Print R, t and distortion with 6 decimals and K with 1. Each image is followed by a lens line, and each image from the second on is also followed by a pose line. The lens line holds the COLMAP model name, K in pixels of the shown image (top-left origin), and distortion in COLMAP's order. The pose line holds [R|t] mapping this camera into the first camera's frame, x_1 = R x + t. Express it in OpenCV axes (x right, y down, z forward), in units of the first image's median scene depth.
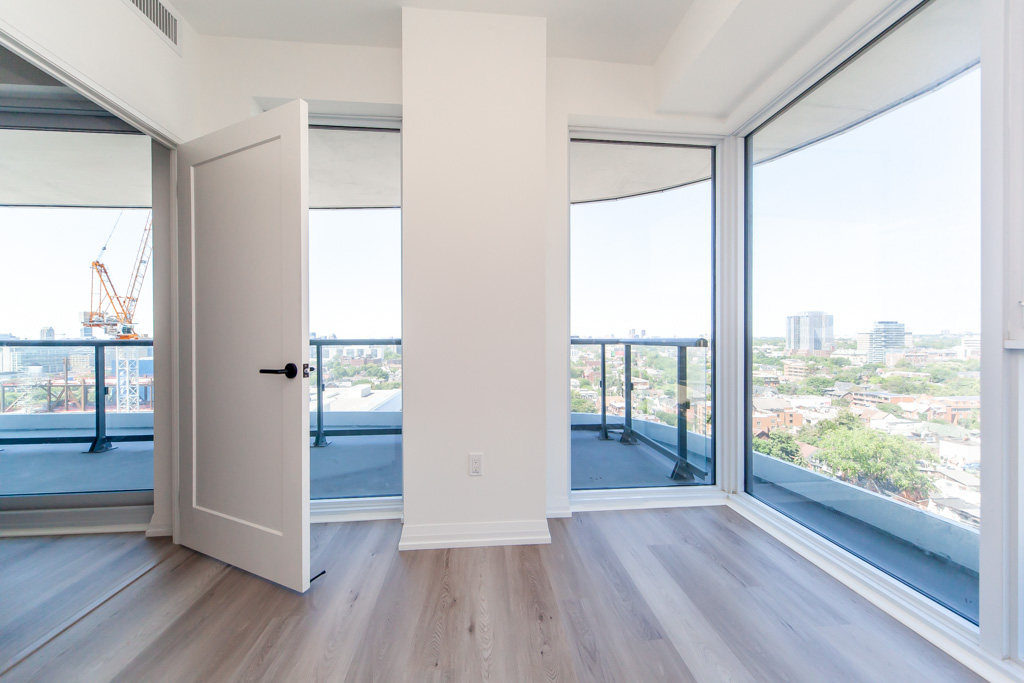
lens RADIAL K [[354.9, 0, 509.1], [0, 354.9, 339.3], [0, 0, 1]] dist [0.001549, 0.000155]
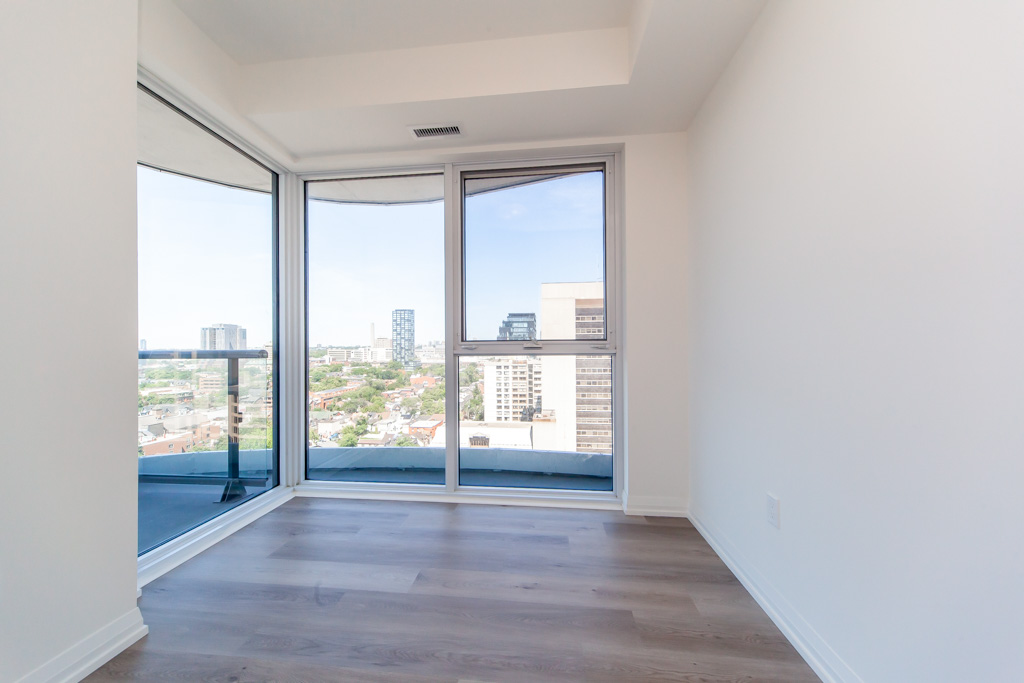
lens RADIAL K [[351.2, 0, 510.2], [0, 351.2, 341.5], [0, 0, 1]] dist [0.000938, 0.000107]
pose [[0.186640, 0.021806, 0.982186, -0.332530], [0.005411, 0.999716, -0.023223, 0.000296], [-0.982413, 0.009649, 0.186469, 0.097633]]
